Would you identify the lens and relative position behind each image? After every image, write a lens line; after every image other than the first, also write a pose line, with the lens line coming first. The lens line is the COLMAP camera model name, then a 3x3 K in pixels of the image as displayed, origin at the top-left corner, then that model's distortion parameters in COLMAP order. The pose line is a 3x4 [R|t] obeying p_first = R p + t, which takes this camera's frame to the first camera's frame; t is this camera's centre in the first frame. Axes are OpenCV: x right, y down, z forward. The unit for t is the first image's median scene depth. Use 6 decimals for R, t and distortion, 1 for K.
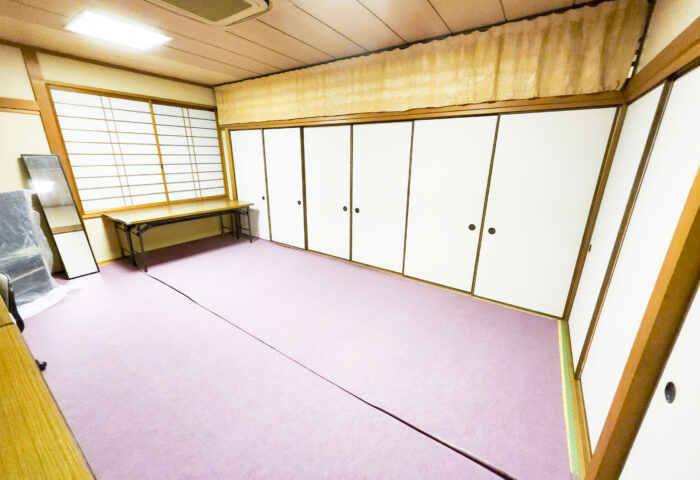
lens RADIAL K [[272.2, 0, 357.6], [0, 272.2, 240.8], [0, 0, 1]] dist [-0.000752, 0.000080]
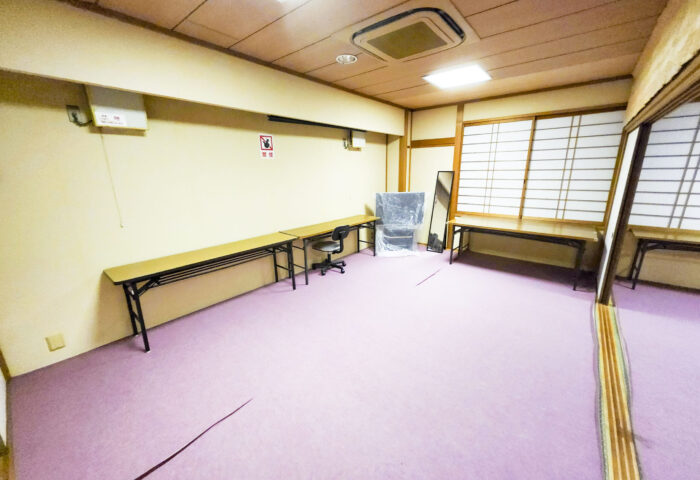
lens RADIAL K [[272.2, 0, 357.4], [0, 272.2, 241.5], [0, 0, 1]] dist [-0.000752, 0.000080]
pose [[-0.090553, 0.244358, -0.965448, 0.413240], [-0.286722, 0.921987, 0.260250, -0.173777], [0.953725, 0.300382, -0.013426, 0.555984]]
